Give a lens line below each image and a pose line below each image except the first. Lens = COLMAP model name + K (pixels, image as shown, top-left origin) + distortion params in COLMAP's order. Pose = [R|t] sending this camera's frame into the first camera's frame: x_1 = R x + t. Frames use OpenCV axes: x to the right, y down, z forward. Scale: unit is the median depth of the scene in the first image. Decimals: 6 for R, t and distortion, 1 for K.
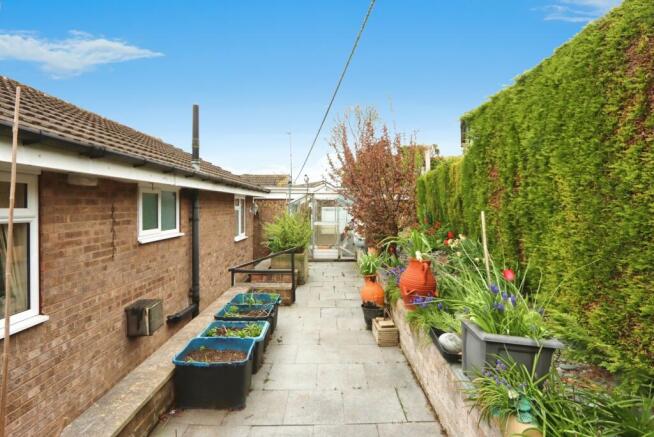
lens RADIAL K [[325.4, 0, 328.3], [0, 325.4, 204.1], [0, 0, 1]] dist [-0.023177, 0.005957]
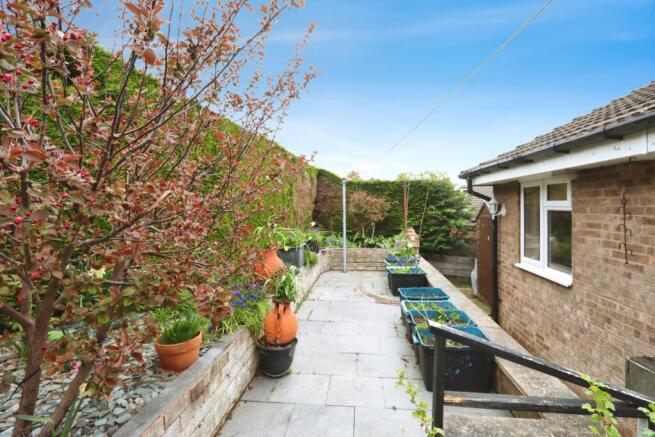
lens RADIAL K [[364.3, 0, 327.5], [0, 364.3, 218.5], [0, 0, 1]] dist [-0.001038, -0.000252]
pose [[-0.993946, 0.006201, 0.109697, -0.058196], [0.009302, 0.999571, 0.027782, 0.027338], [-0.109477, 0.028634, -0.993577, 1.988283]]
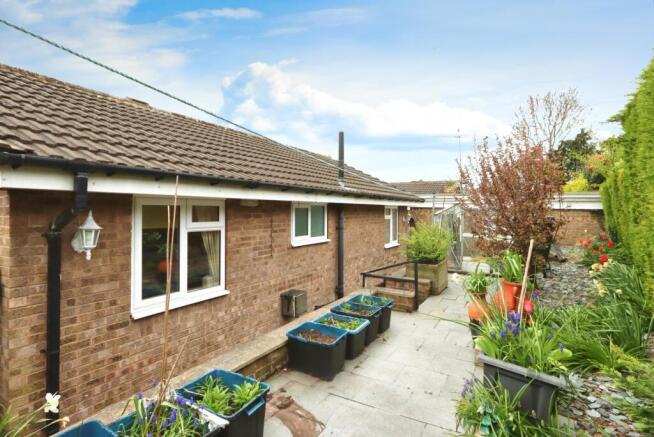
lens RADIAL K [[325.4, 0, 328.3], [0, 325.4, 204.1], [0, 0, 1]] dist [-0.023177, 0.005957]
pose [[0.864281, -0.002383, -0.503003, 0.257290], [-0.005907, 0.999872, -0.014887, -0.039810], [0.502974, 0.015838, 0.864156, -0.095170]]
